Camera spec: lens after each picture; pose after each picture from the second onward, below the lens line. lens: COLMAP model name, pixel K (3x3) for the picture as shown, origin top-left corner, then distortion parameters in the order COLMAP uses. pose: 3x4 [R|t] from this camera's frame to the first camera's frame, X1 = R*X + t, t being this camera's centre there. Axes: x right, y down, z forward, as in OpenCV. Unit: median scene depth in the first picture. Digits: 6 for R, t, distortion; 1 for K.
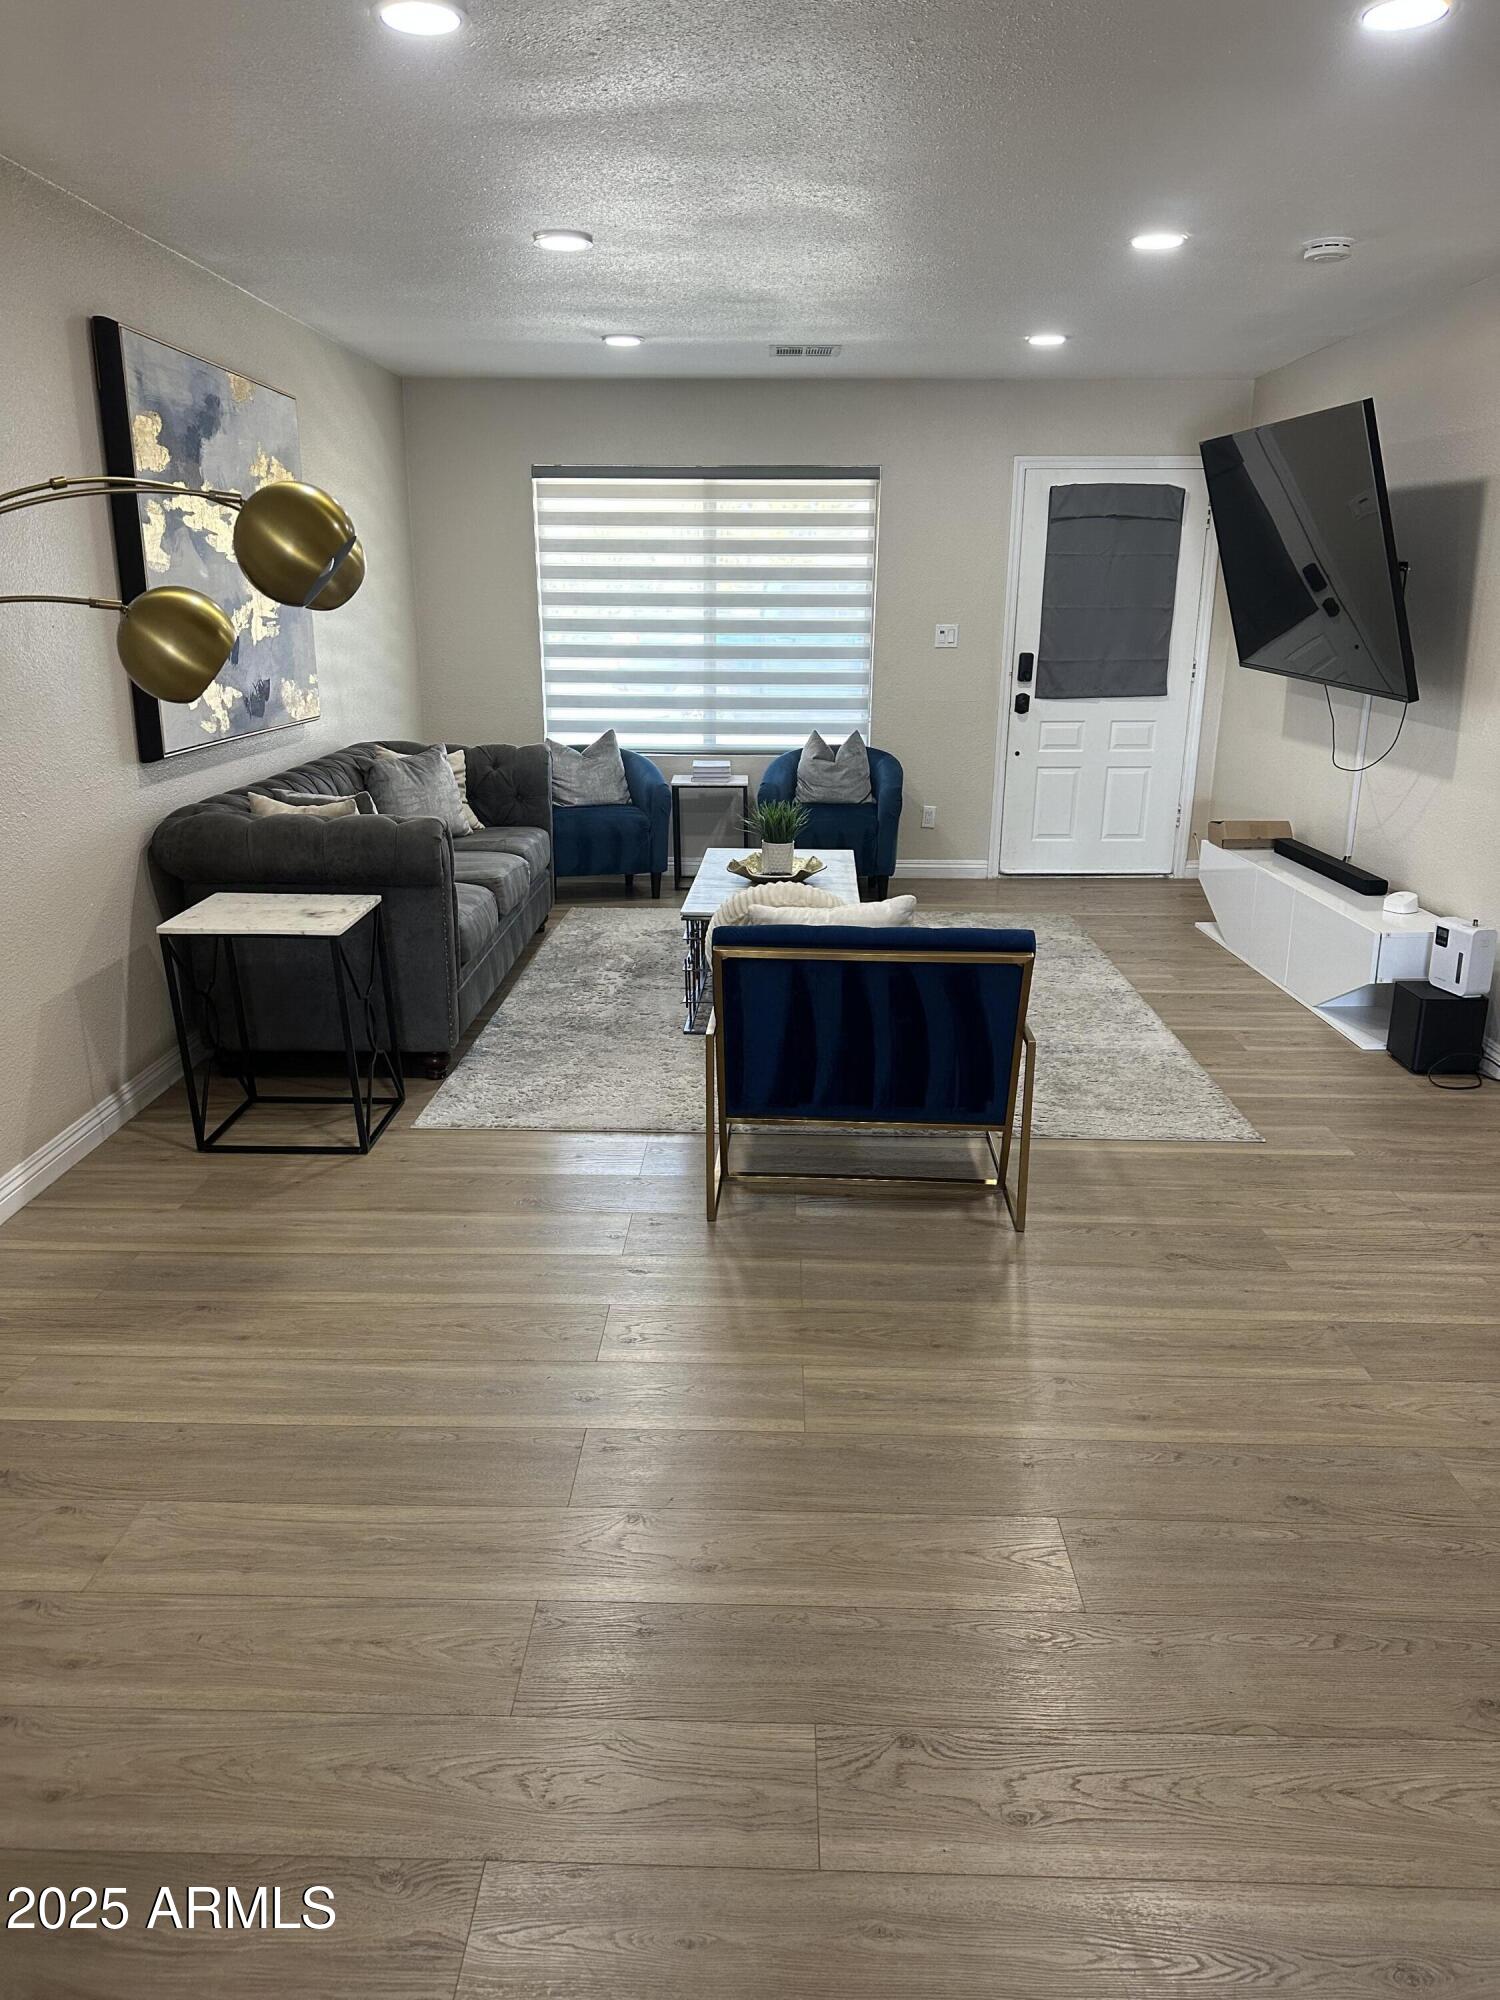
lens RADIAL K [[1399.4, 0, 744.2], [0, 1399.4, 1001.8], [0, 0, 1]] dist [0.045128, -0.058117]
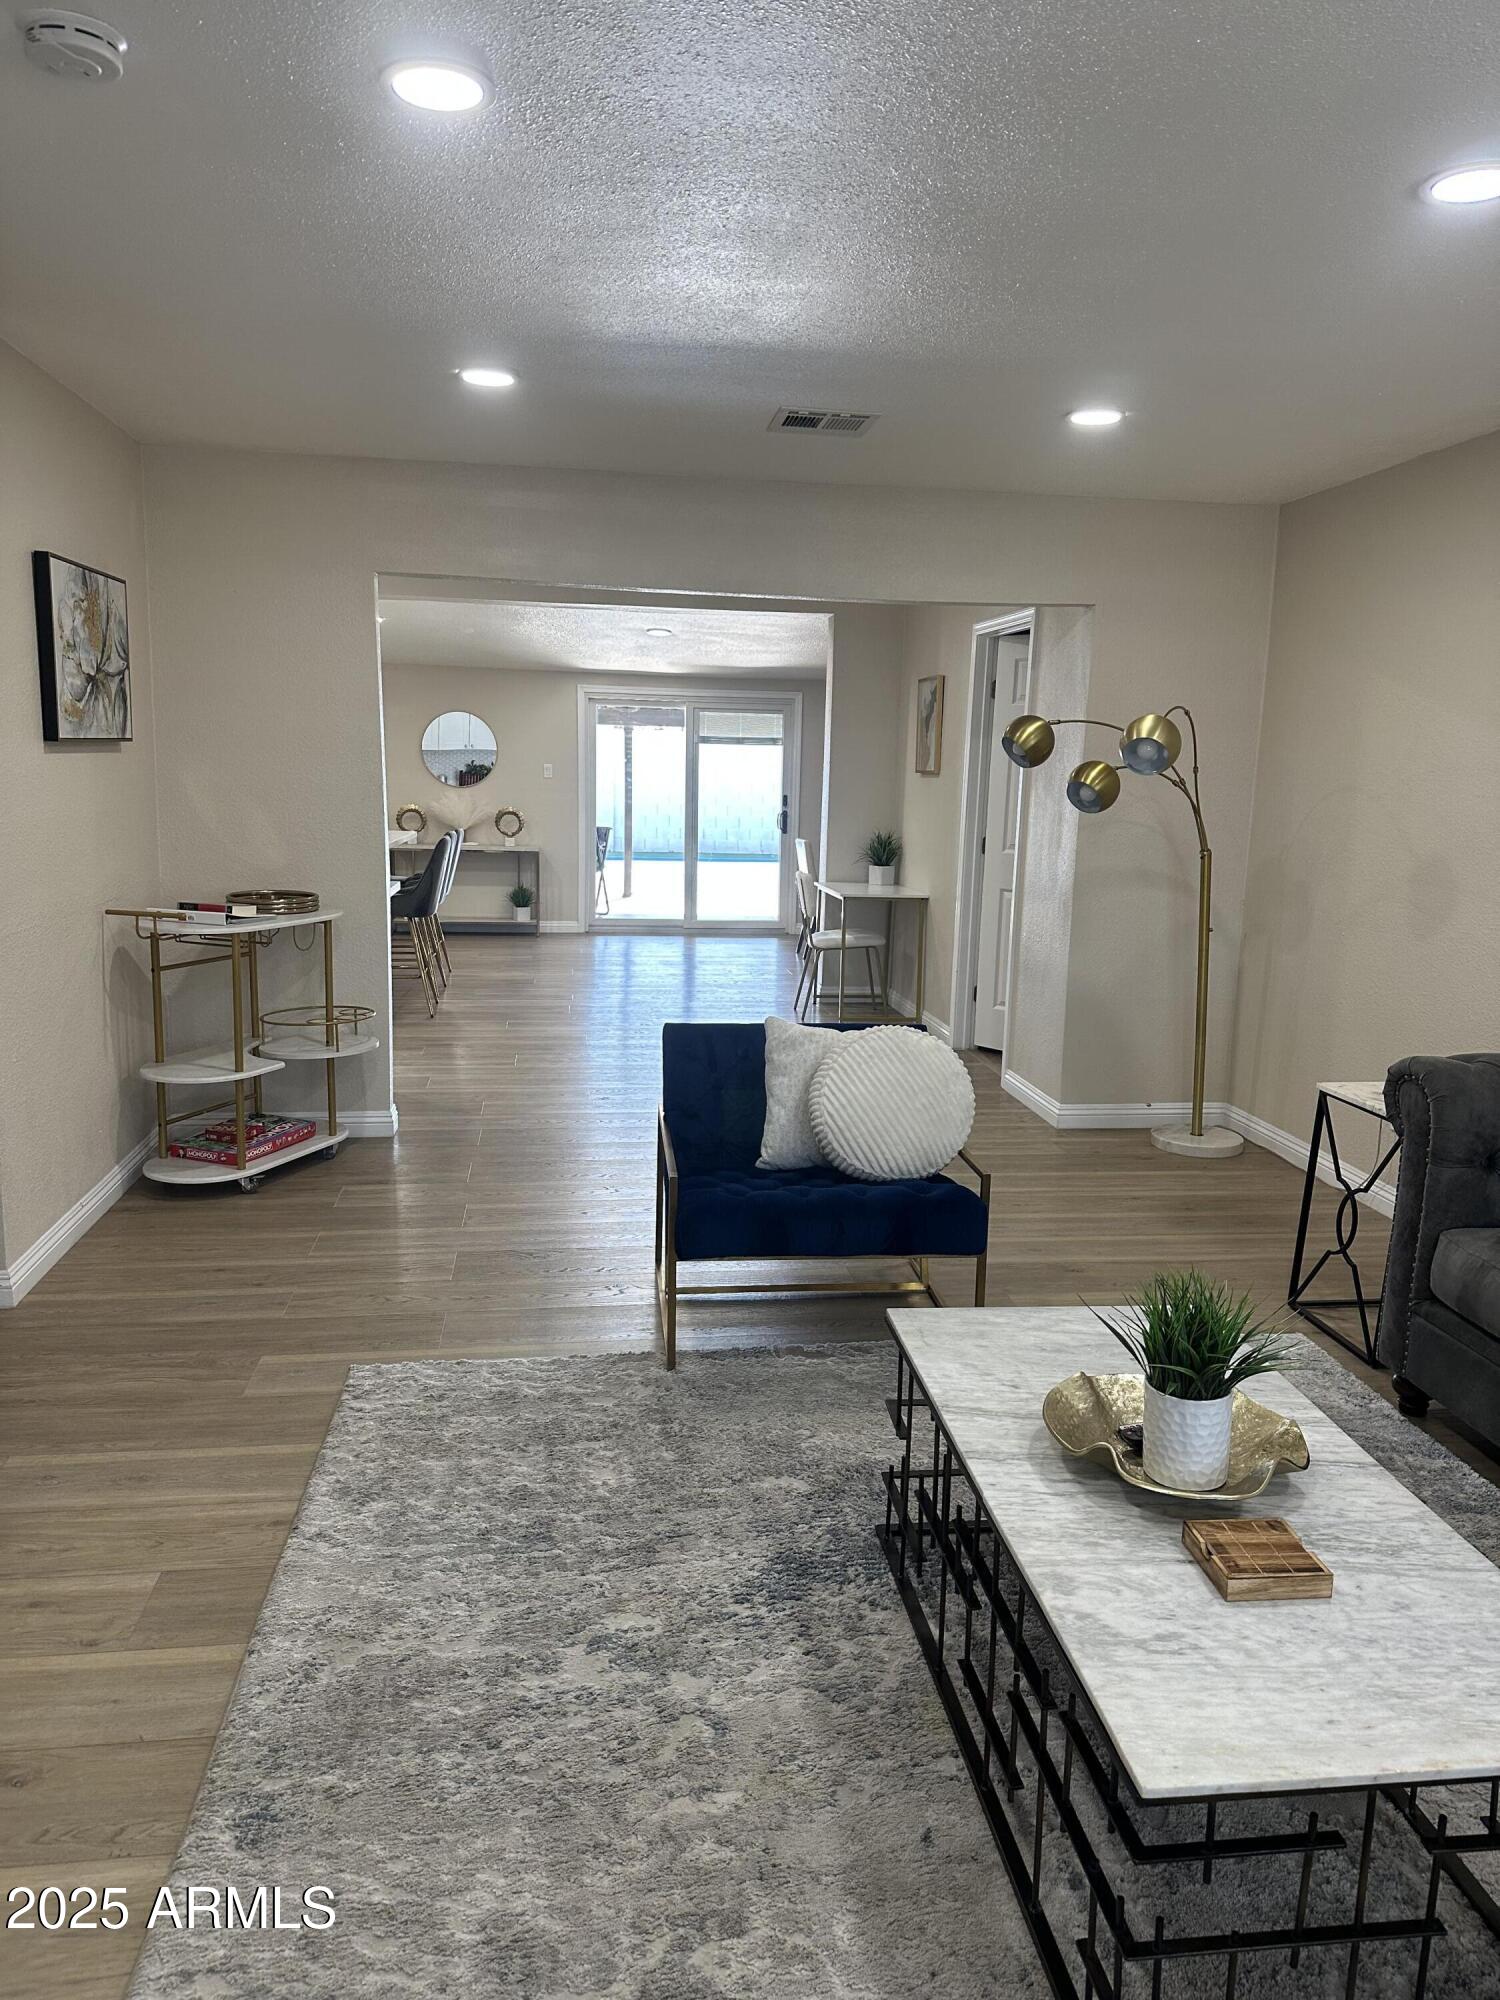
lens RADIAL K [[1399.4, 0, 750.2], [0, 1399.4, 1001.3], [0, 0, 1]] dist [0.045128, -0.058117]
pose [[-0.986026, -0.004478, -0.166531, 0.286571], [-0.077668, 0.896705, 0.435760, -0.505513], [0.147378, 0.442605, -0.884523, 1.755554]]
